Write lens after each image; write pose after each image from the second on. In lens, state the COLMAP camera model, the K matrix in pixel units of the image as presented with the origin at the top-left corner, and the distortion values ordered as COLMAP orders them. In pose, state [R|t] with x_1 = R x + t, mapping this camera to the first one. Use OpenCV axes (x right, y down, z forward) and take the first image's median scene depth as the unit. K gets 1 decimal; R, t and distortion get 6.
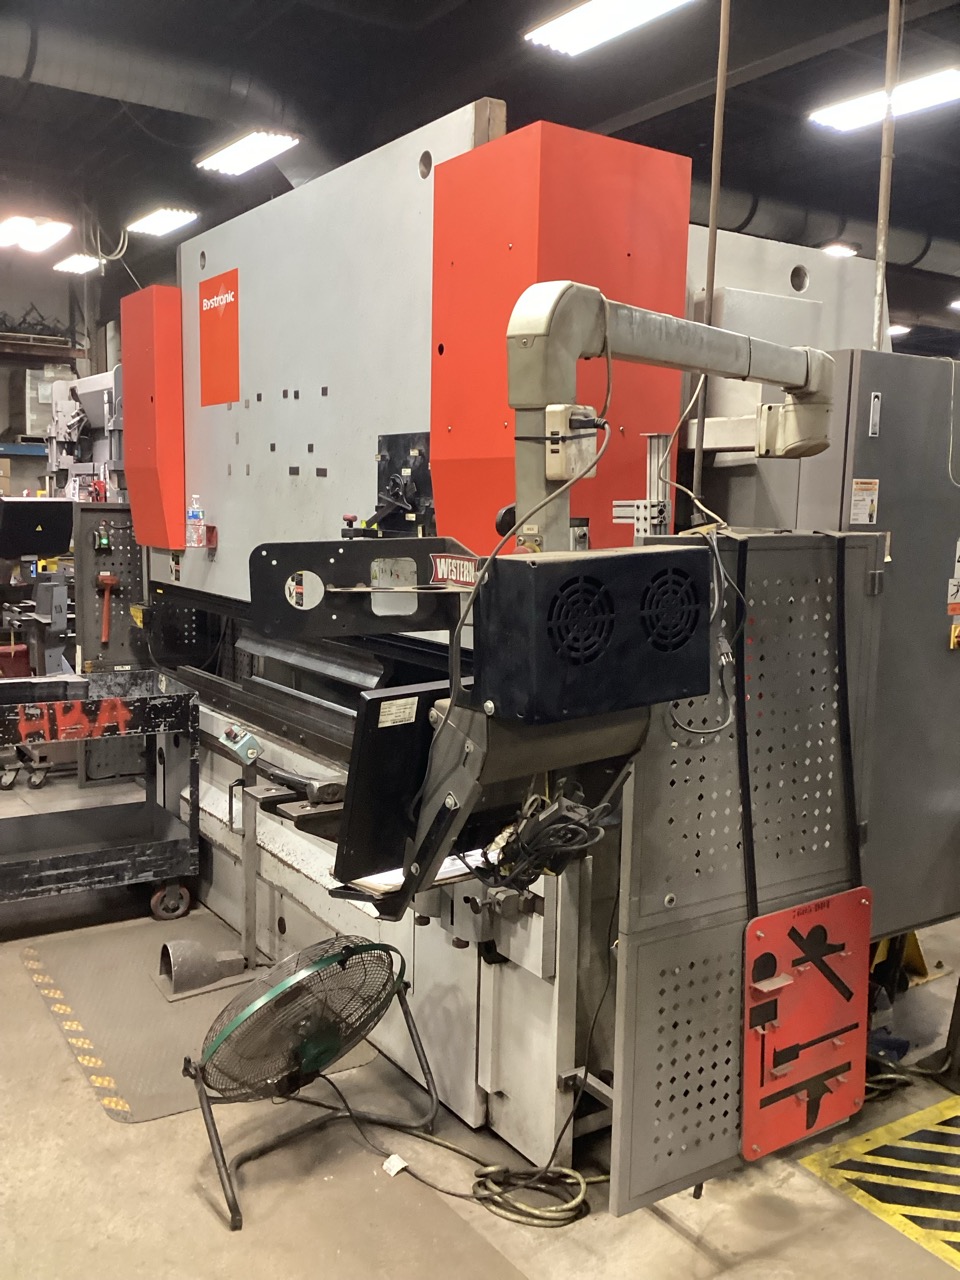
lens RADIAL K [[1191.0, 0, 464.5], [0, 1191.0, 647.2], [0, 0, 1]] dist [0.011906, 0.000000]
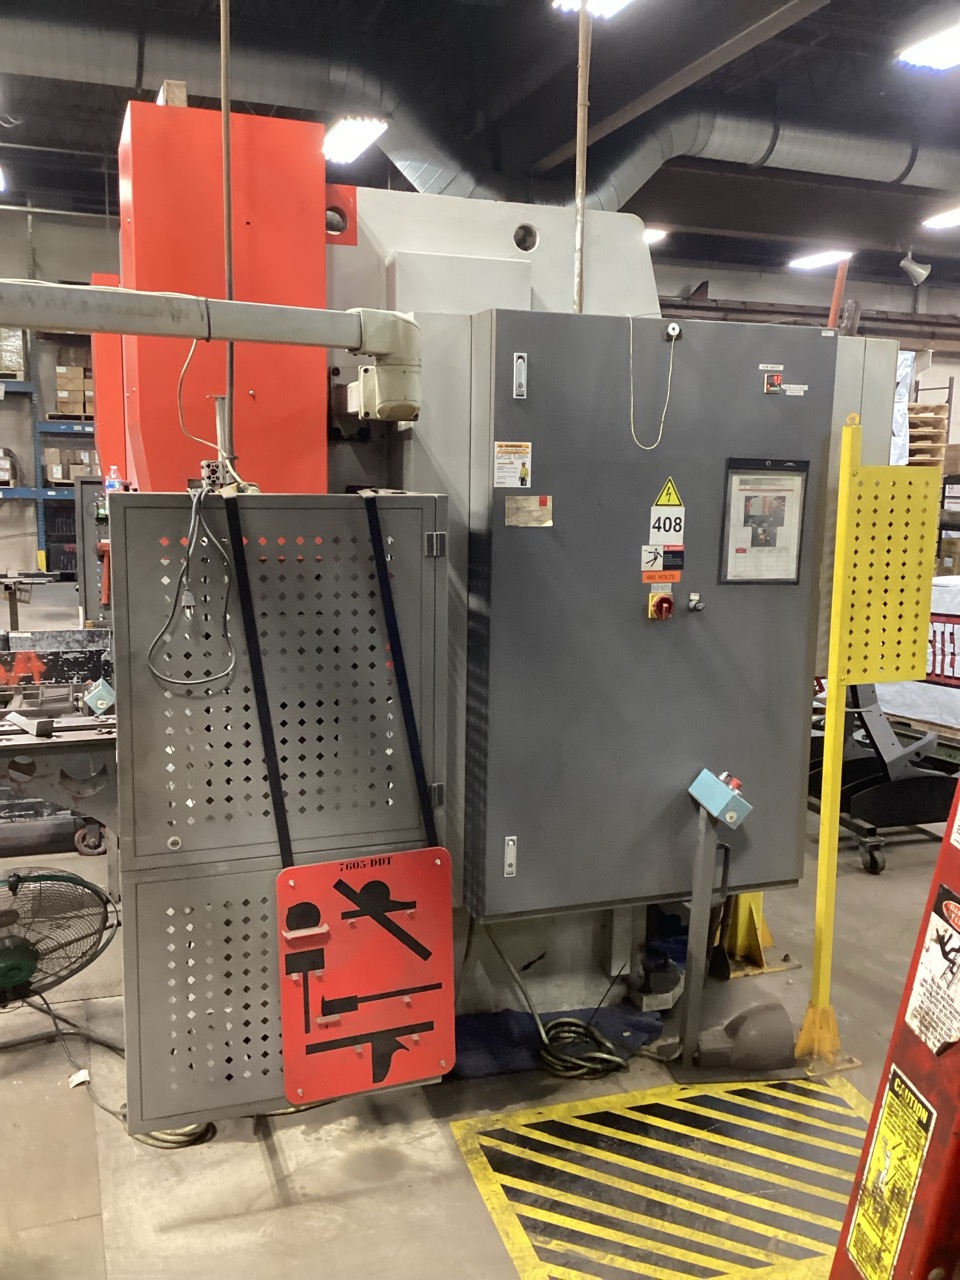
lens RADIAL K [[1191.0, 0, 432.4], [0, 1191.0, 631.5], [0, 0, 1]] dist [0.011906, 0.000000]
pose [[0.969064, 0.025841, -0.245453, 0.515516], [-0.024559, 0.999664, 0.008283, 0.009566], [0.245584, -0.001998, 0.969373, 0.026172]]
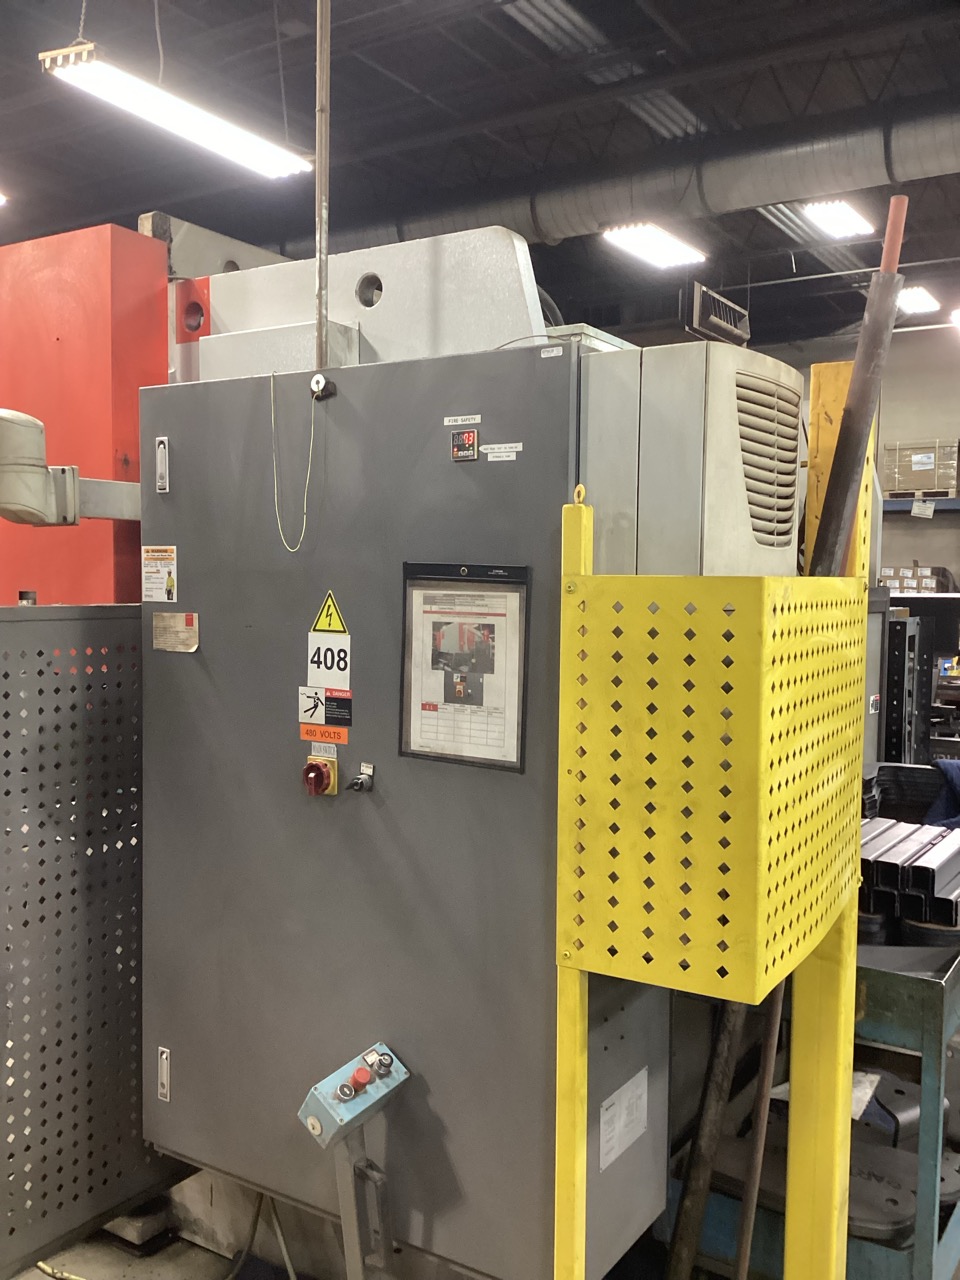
lens RADIAL K [[1191.0, 0, 450.8], [0, 1191.0, 605.2], [0, 0, 1]] dist [0.011906, 0.000000]
pose [[0.396853, 0.008564, -0.917842, 1.145306], [-0.122388, 0.991521, -0.043666, -0.089837], [0.909686, 0.129661, 0.394537, 0.862826]]
